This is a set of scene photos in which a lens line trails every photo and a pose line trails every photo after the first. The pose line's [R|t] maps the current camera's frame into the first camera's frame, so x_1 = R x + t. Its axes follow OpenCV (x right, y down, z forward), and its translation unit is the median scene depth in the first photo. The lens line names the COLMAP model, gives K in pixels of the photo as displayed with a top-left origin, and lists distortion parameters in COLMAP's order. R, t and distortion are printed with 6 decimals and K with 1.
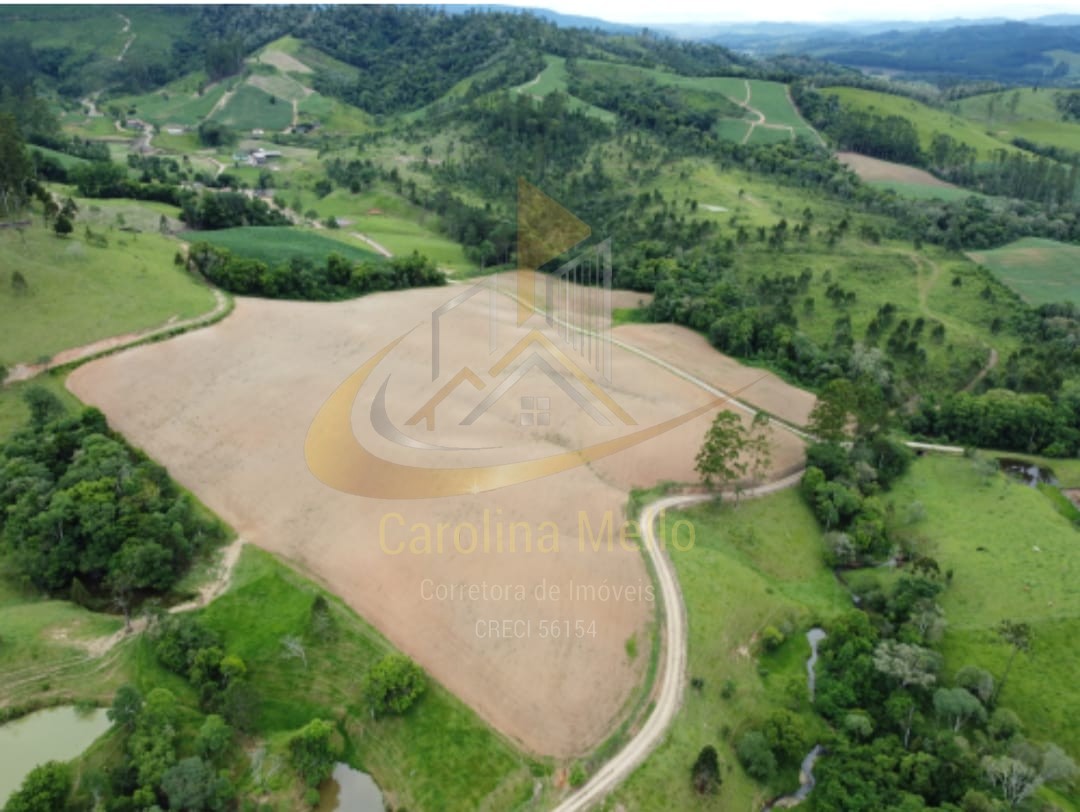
lens RADIAL K [[809.6, 0, 541.6], [0, 809.6, 405.7], [0, 0, 1]] dist [-0.004205, -0.006305]
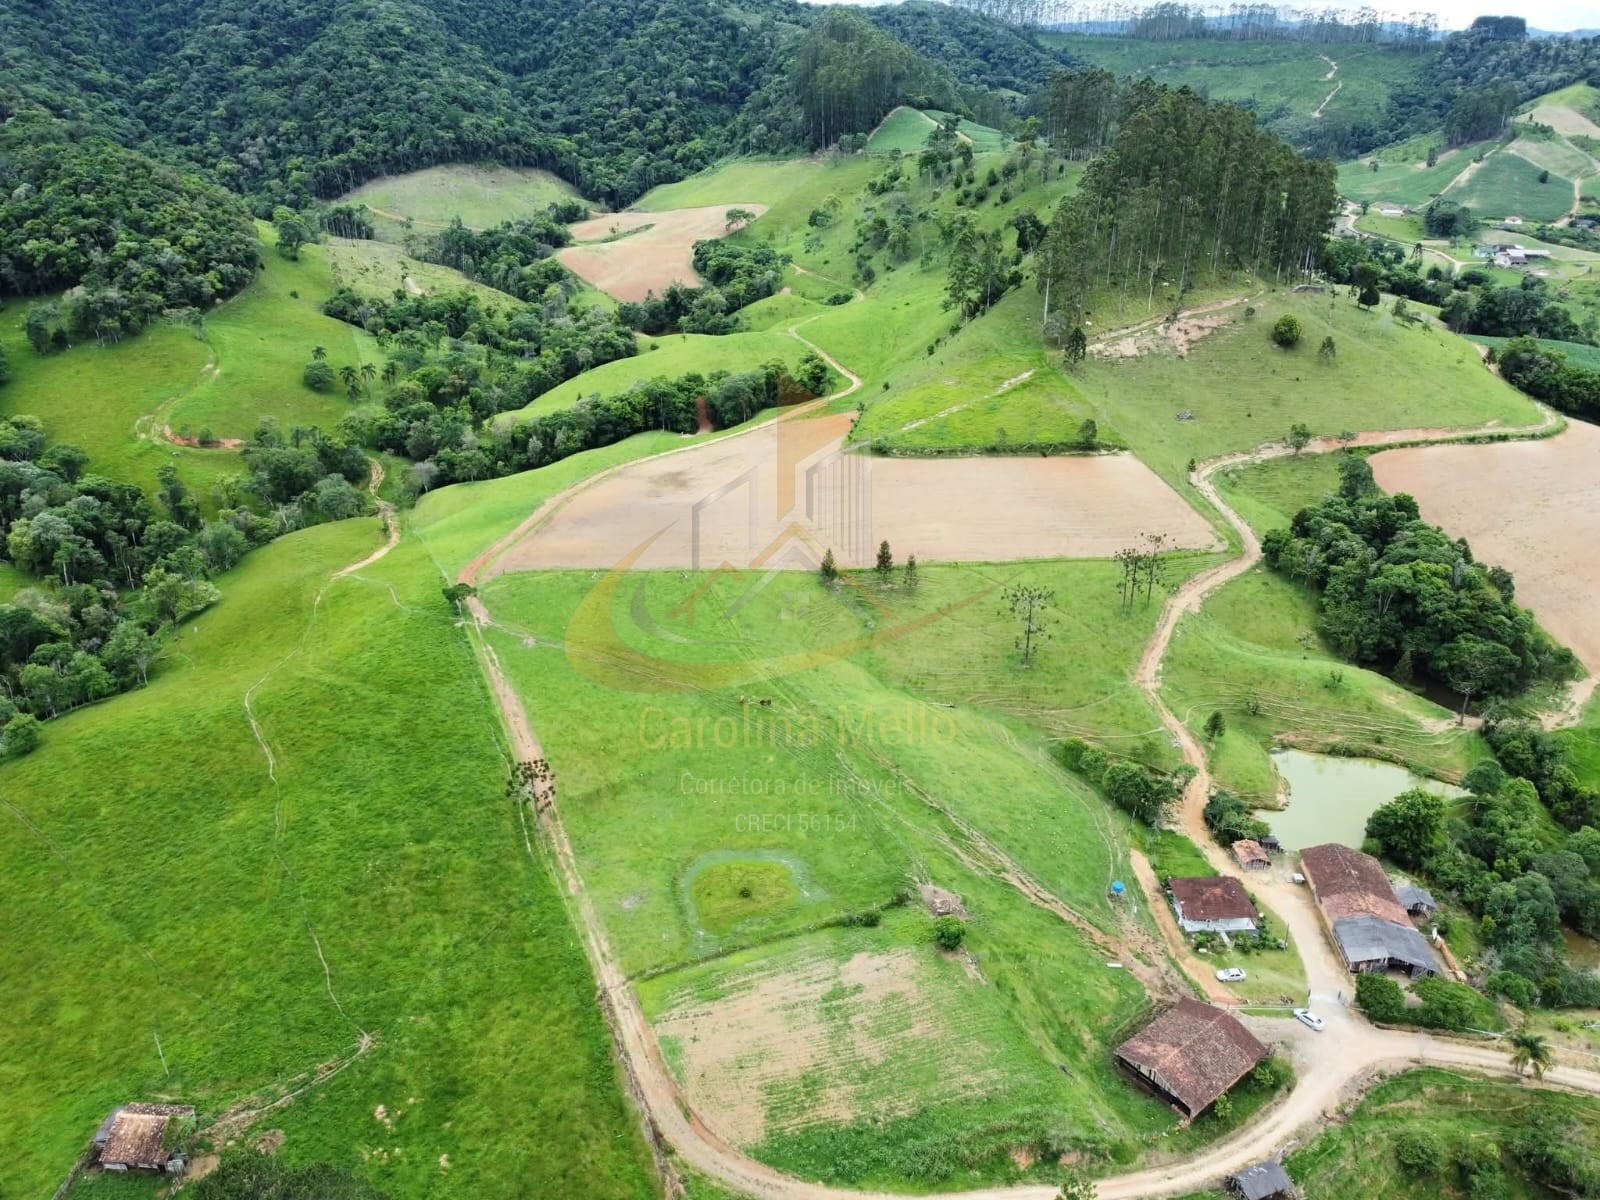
lens RADIAL K [[1199.4, 0, 802.4], [0, 1199.4, 599.5], [0, 0, 1]] dist [-0.004205, -0.006305]
pose [[0.717602, 0.265490, -0.643866, -0.055397], [-0.282275, 0.956025, 0.079604, 0.063132], [0.636686, 0.124623, 0.760986, -0.123975]]
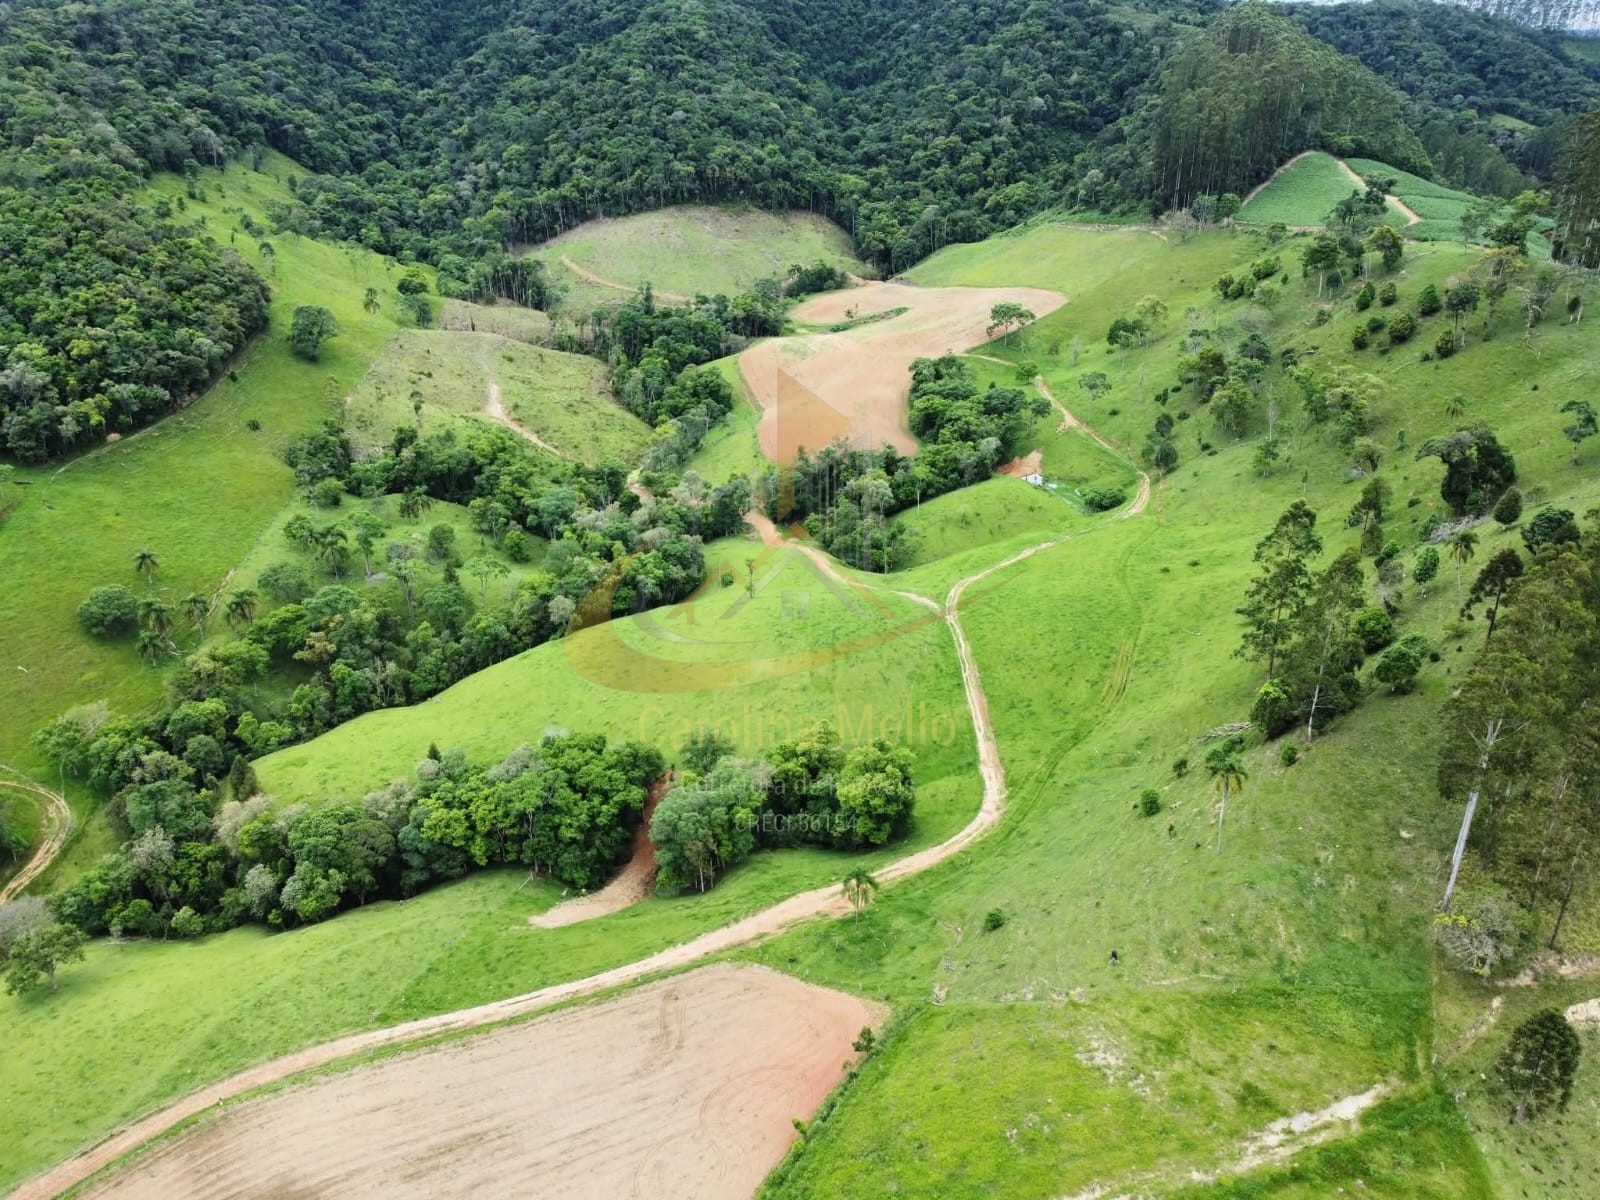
lens RADIAL K [[1204.4, 0, 808.5], [0, 1204.4, 591.1], [0, 0, 1]] dist [0.001811, -0.008984]
pose [[0.440450, 0.342481, -0.829886, -0.252004], [-0.379660, 0.908709, 0.173511, -0.072094], [0.813549, 0.238652, 0.530267, 0.136665]]
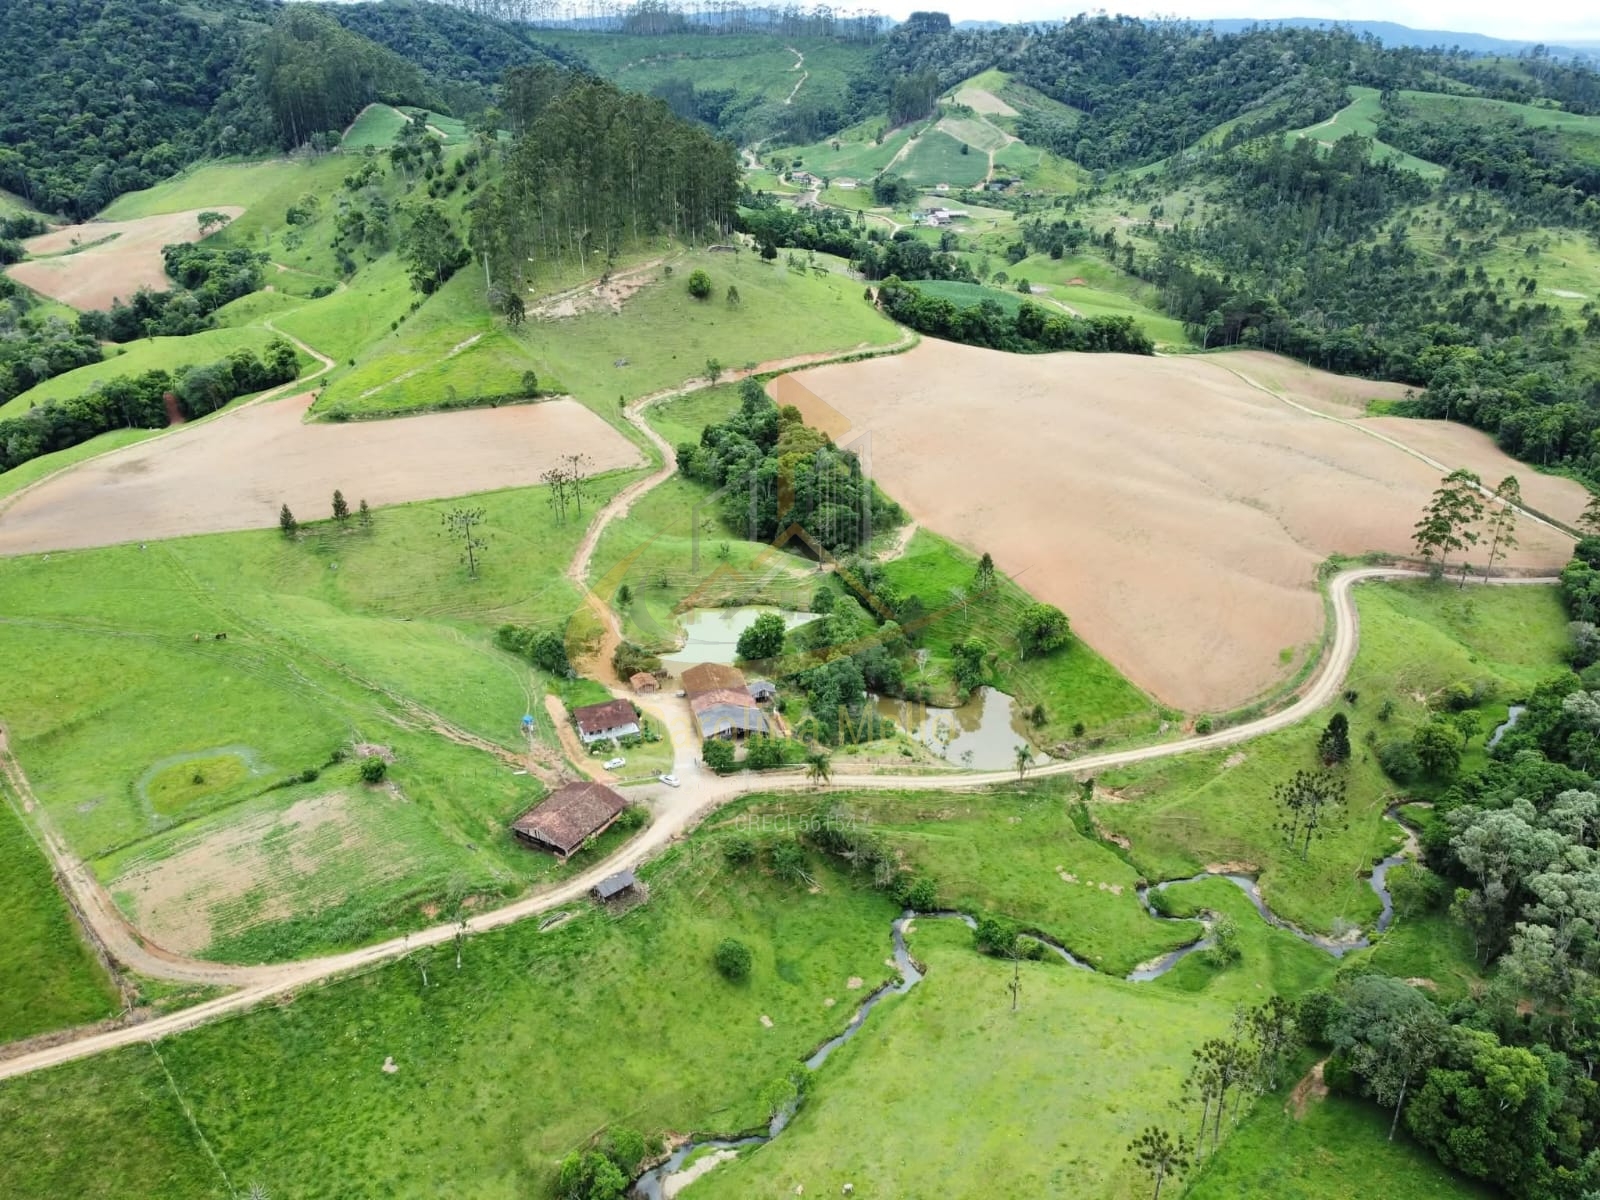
lens RADIAL K [[1199.4, 0, 802.4], [0, 1199.4, 599.5], [0, 0, 1]] dist [-0.004205, -0.006305]
pose [[0.915290, 0.138437, -0.378259, 0.029688], [-0.144067, 0.989475, 0.013528, 0.076967], [0.376151, 0.042113, 0.925601, -0.148628]]
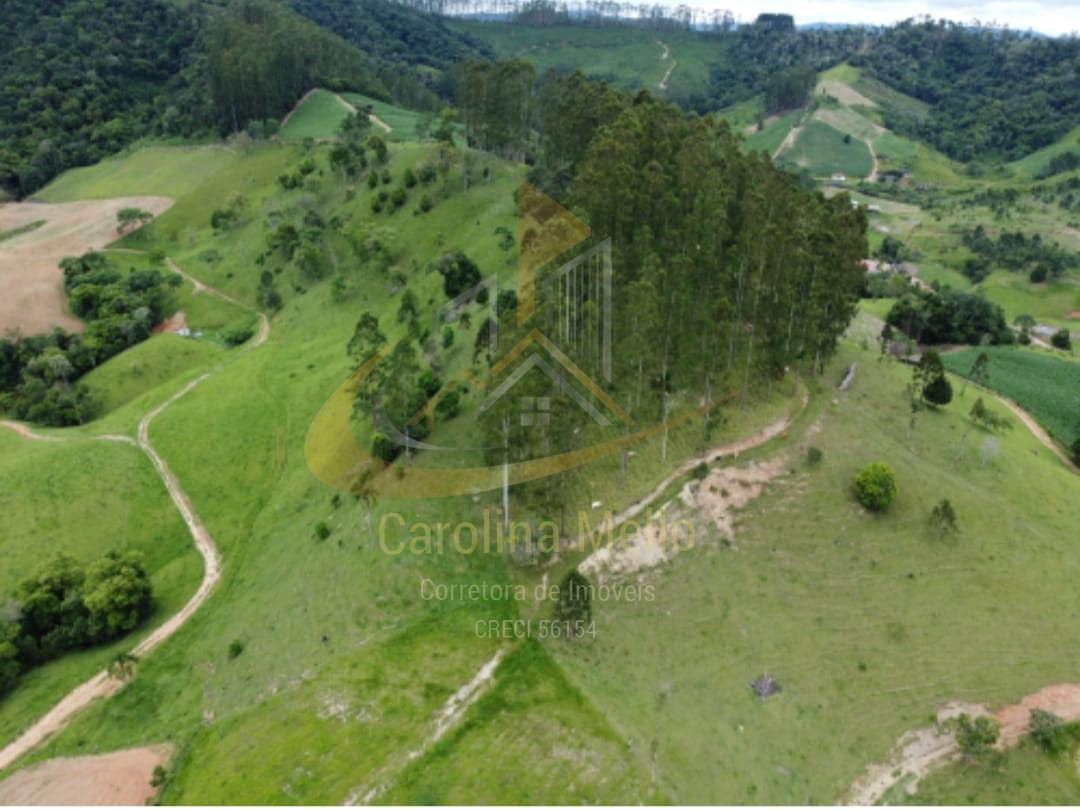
lens RADIAL K [[807.3, 0, 541.9], [0, 807.3, 400.2], [0, 0, 1]] dist [-0.002638, -0.006650]
pose [[0.884548, 0.181650, -0.429626, -0.254851], [-0.194309, 0.980831, 0.014646, -0.071523], [0.424051, 0.070525, 0.902888, 0.140087]]
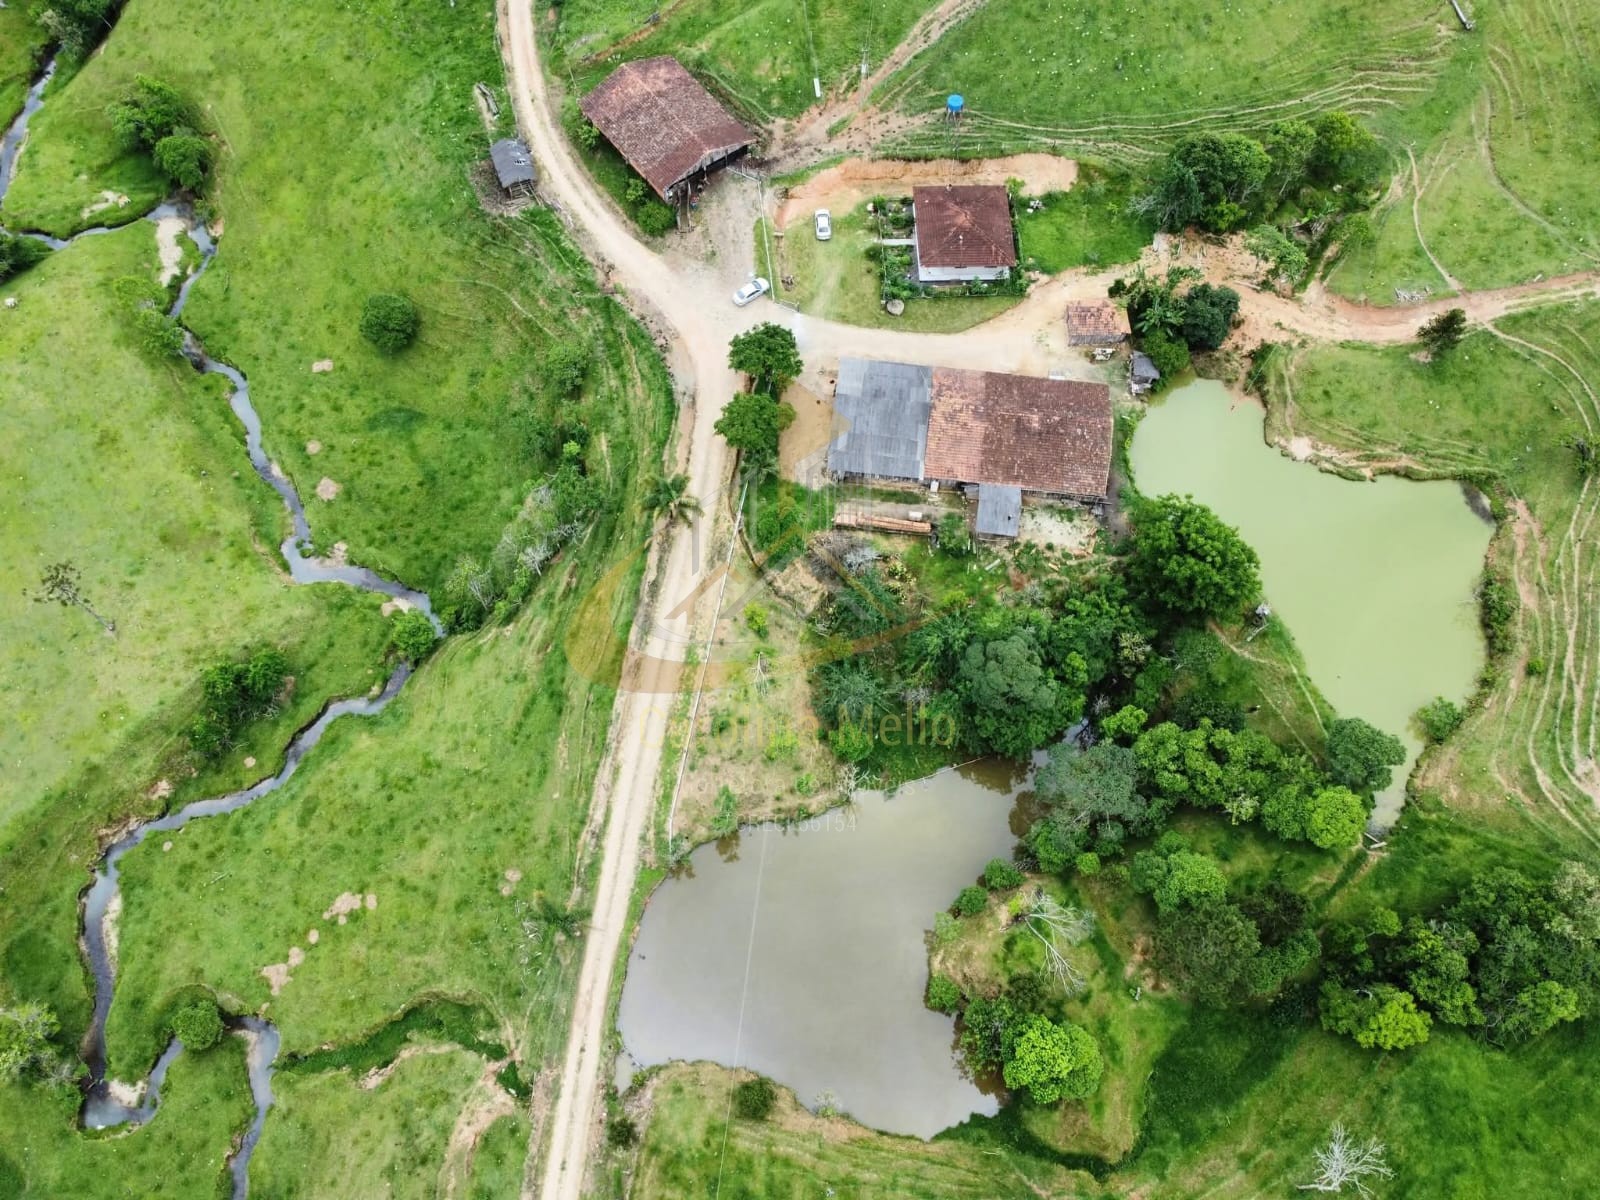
lens RADIAL K [[1199.4, 0, 802.4], [0, 1199.4, 599.5], [0, 0, 1]] dist [-0.004205, -0.006305]
pose [[-0.705416, 0.629639, -0.325488, -0.030797], [-0.333061, 0.110900, 0.936361, -0.034704], [0.625666, 0.768931, 0.131478, 0.147320]]
